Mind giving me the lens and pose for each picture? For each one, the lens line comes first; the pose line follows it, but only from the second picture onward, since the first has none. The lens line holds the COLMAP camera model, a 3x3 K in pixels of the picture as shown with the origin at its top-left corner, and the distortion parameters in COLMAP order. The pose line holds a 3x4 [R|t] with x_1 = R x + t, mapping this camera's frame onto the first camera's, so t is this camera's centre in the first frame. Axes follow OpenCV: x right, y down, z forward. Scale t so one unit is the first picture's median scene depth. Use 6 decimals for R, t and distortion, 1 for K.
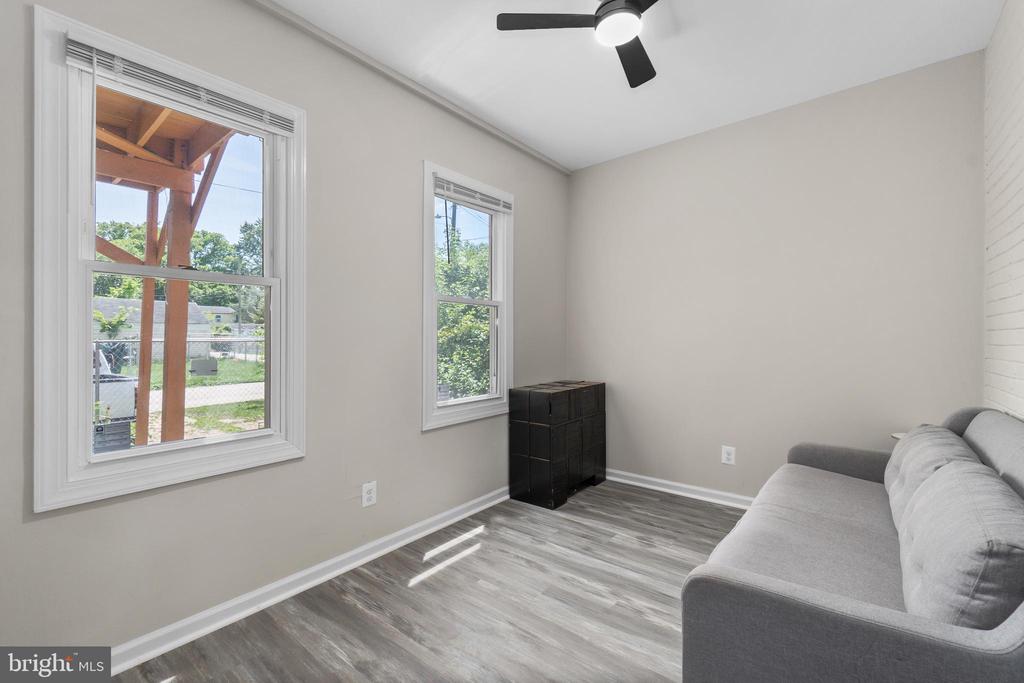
lens RADIAL K [[439.3, 0, 508.8], [0, 439.3, 337.6], [0, 0, 1]] dist [-0.005312, 0.000332]
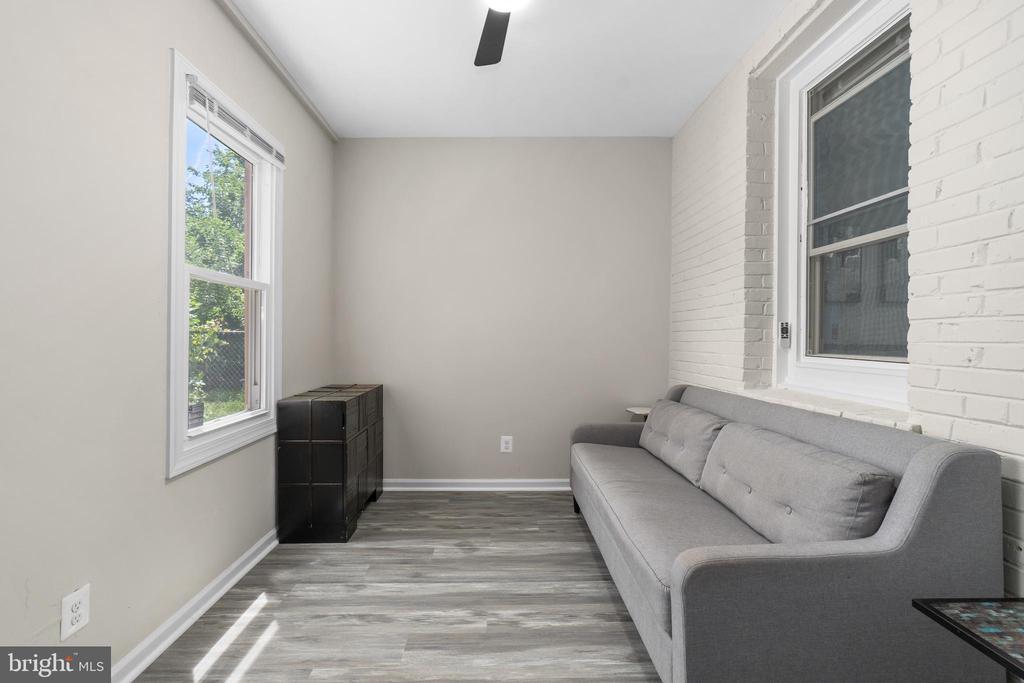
lens RADIAL K [[439.3, 0, 508.8], [0, 439.3, 337.6], [0, 0, 1]] dist [-0.005312, 0.000332]
pose [[0.761911, 0.006273, 0.647652, -0.229866], [-0.008712, 0.999962, 0.000563, 0.005955], [-0.647623, -0.006071, 0.761936, 0.201977]]
